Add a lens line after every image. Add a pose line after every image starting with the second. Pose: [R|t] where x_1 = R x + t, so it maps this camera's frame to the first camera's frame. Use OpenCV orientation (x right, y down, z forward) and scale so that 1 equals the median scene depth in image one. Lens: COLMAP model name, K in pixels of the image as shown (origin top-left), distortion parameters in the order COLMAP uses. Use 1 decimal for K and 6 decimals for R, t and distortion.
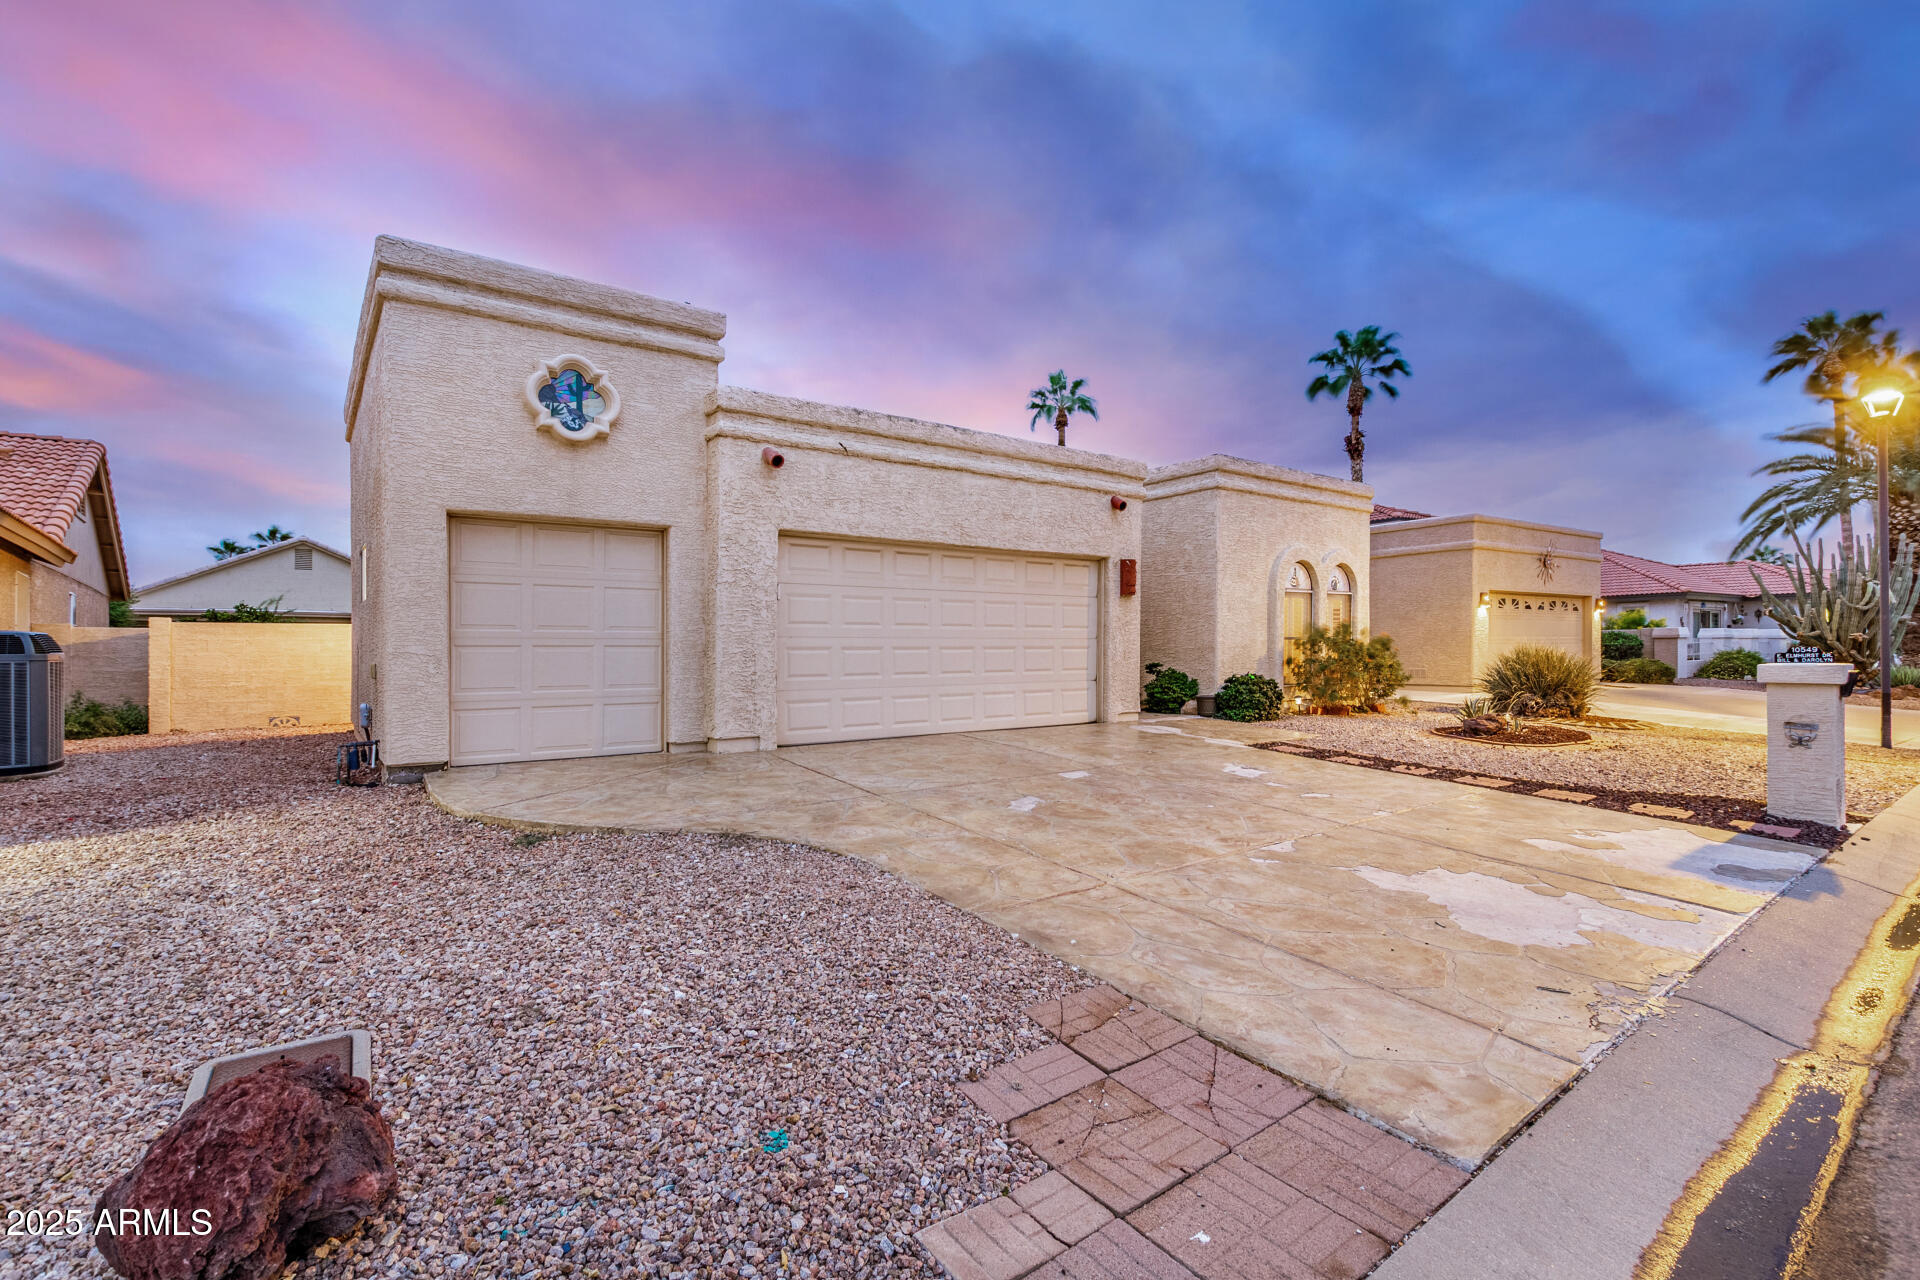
lens RADIAL K [[877.4, 0, 960.0], [0, 877.4, 640.0], [0, 0, 1]] dist [-0.000439, -0.000795]
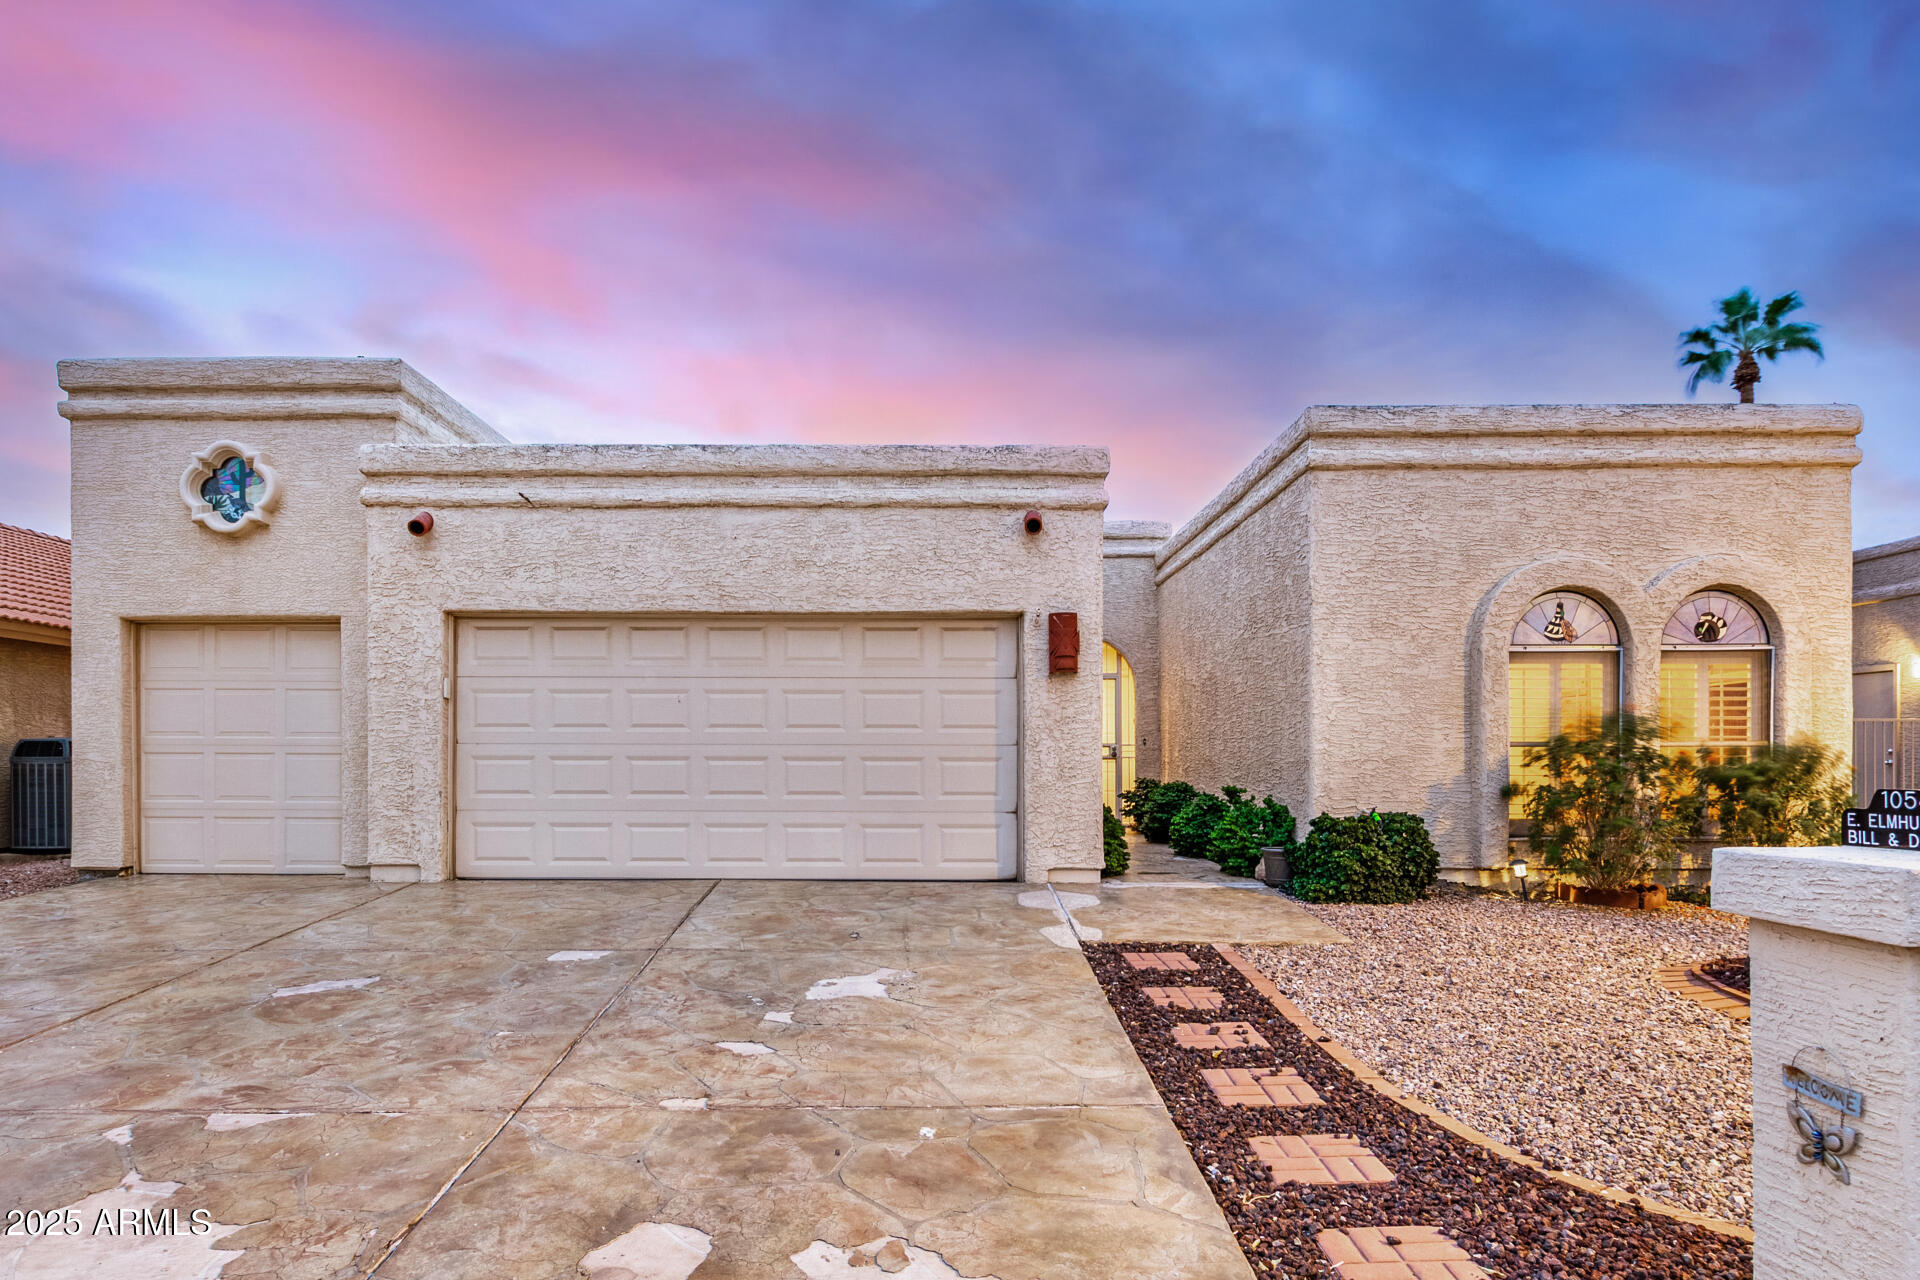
lens RADIAL K [[1113.8, 0, 956.0], [0, 1113.8, 749.8], [0, 0, 1]] dist [0.004868, -0.001111]
pose [[0.795645, 0.001658, -0.605761, 0.742855], [-0.000798, 0.999998, 0.001688, 0.000241], [0.605763, -0.000859, 0.795645, 0.436376]]
